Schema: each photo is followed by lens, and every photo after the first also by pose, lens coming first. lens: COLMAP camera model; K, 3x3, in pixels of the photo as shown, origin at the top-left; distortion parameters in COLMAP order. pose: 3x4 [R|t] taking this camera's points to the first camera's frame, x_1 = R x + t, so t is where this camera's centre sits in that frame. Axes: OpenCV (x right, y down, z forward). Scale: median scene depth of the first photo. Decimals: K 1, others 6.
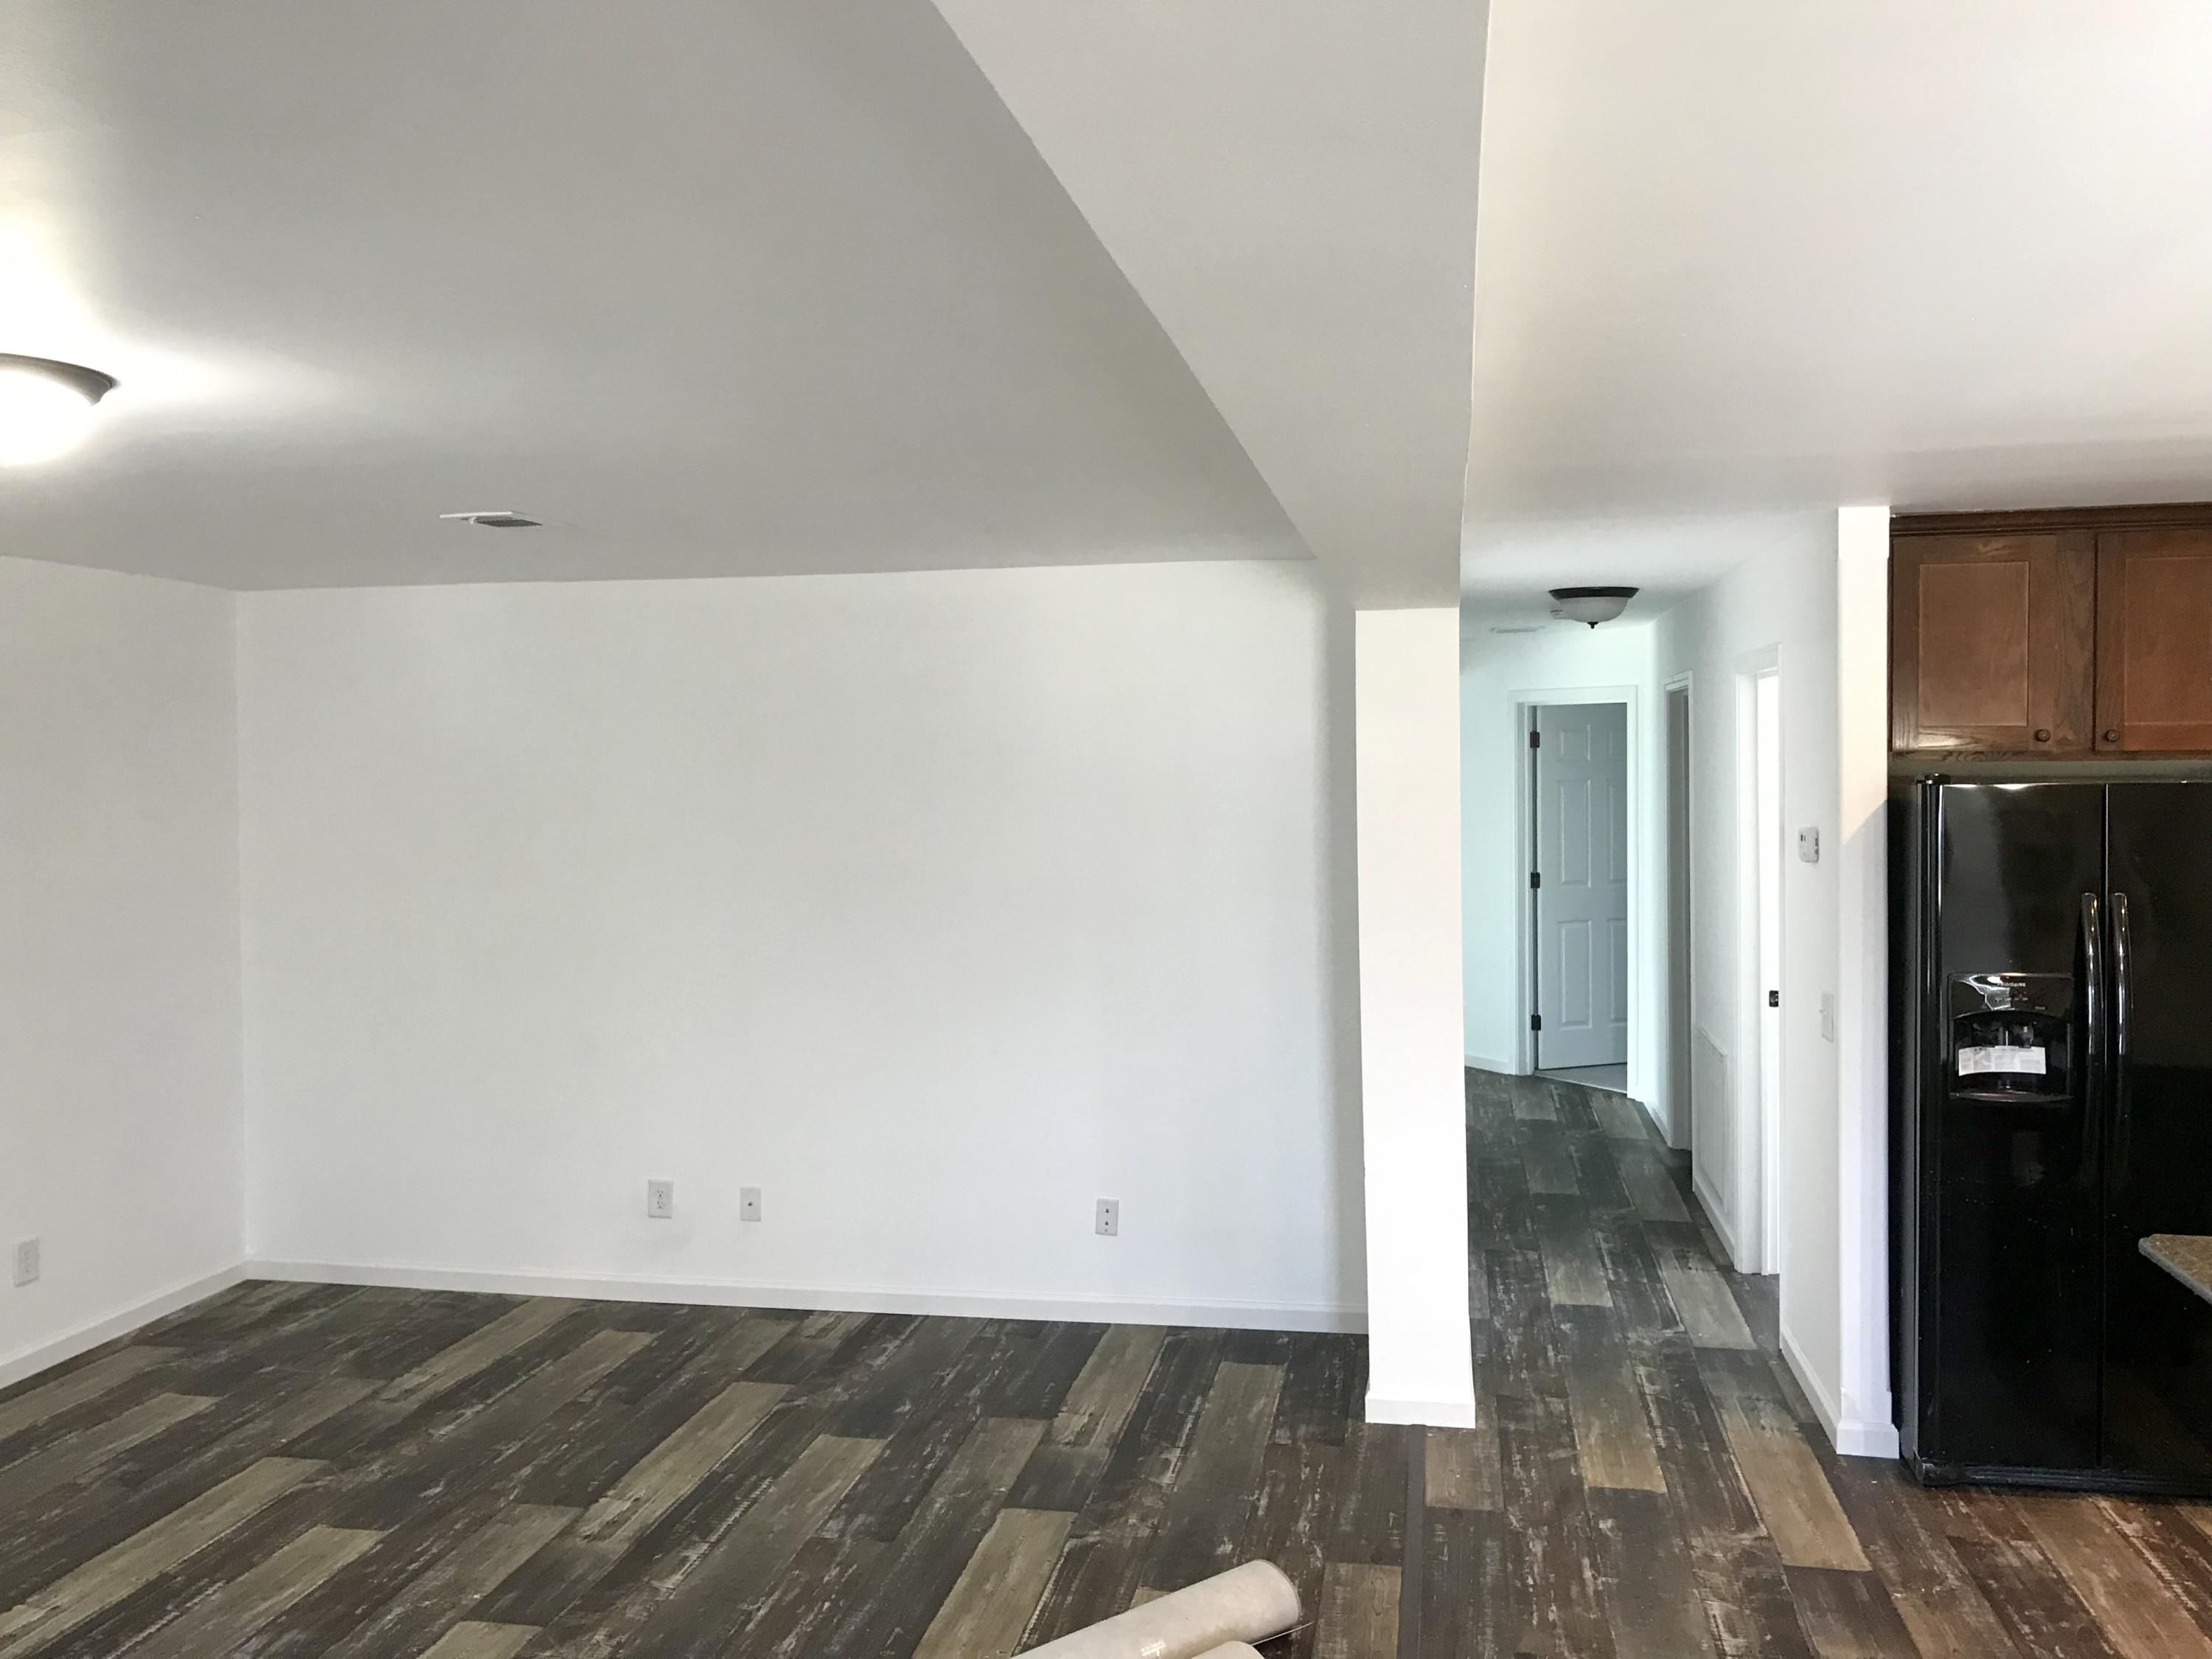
lens RADIAL K [[1786.3, 0, 1106.0], [0, 1786.3, 829.5], [0, 0, 1]] dist [0.105665, -0.162465]
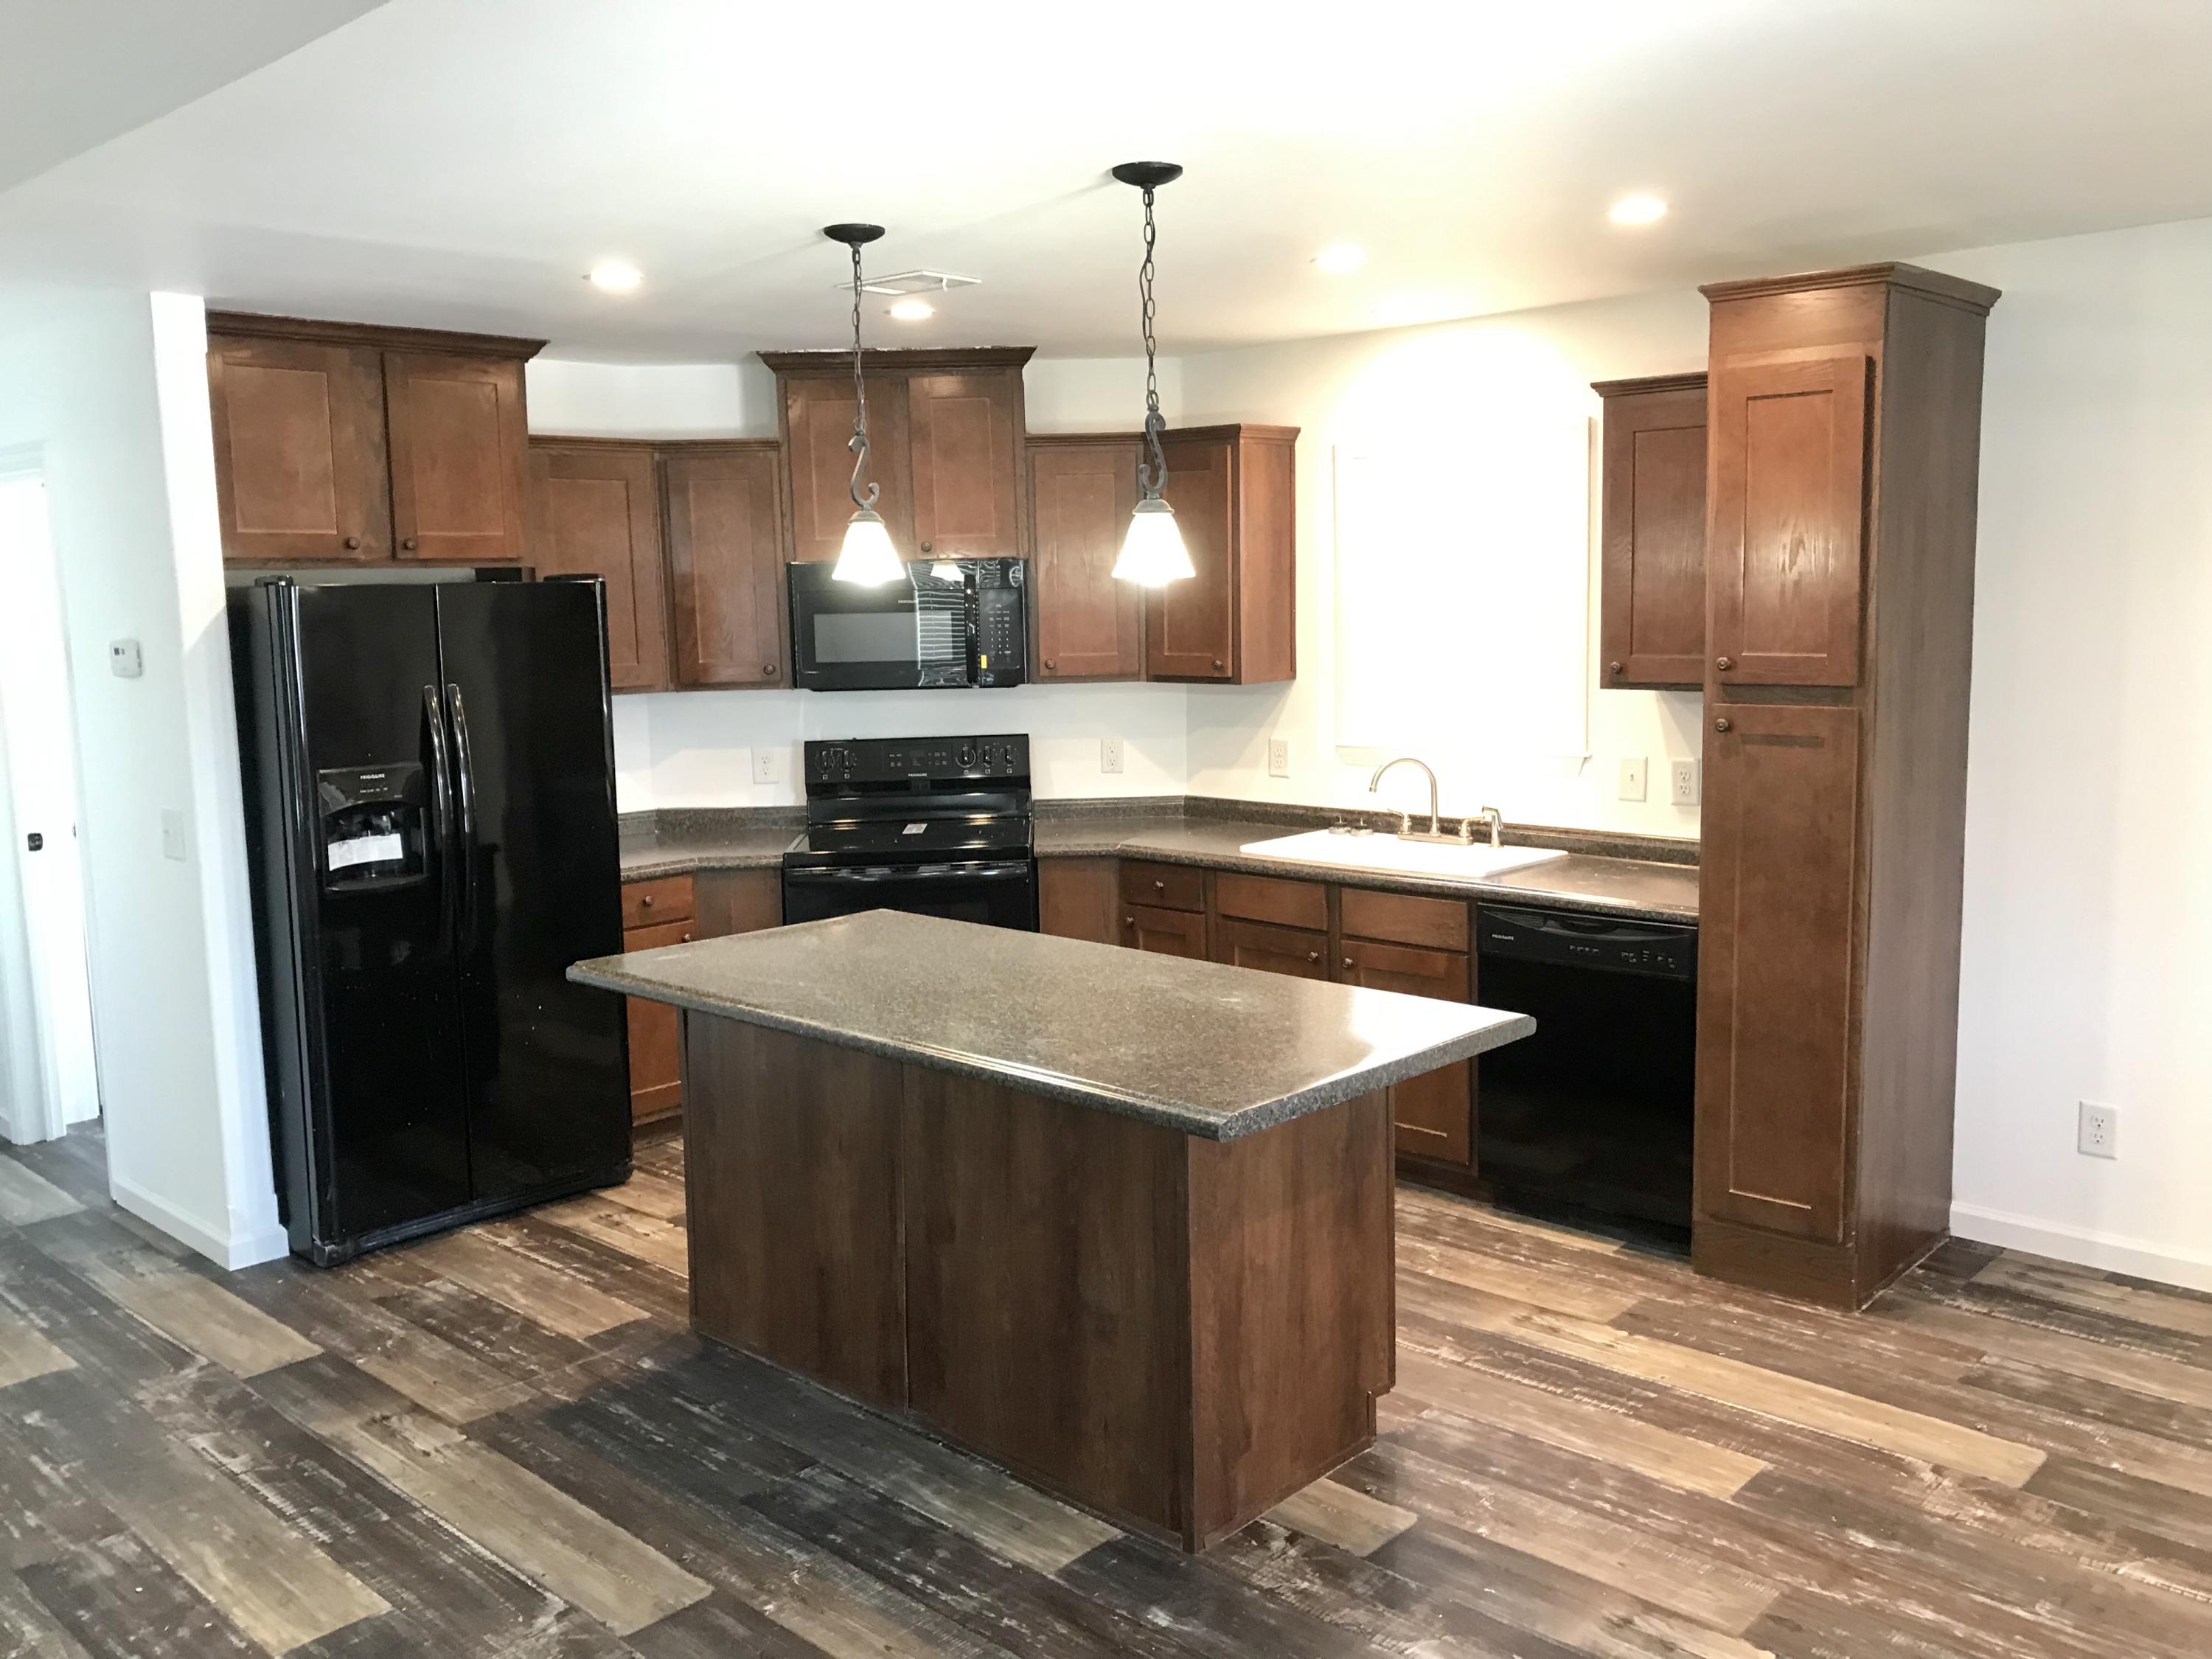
lens RADIAL K [[1786.3, 0, 1106.0], [0, 1786.3, 829.5], [0, 0, 1]] dist [0.105665, -0.162465]
pose [[0.525600, -0.116511, 0.842716, -0.166997], [0.051882, 0.993124, 0.104947, 0.026861], [-0.849148, -0.011438, 0.528030, 0.078343]]
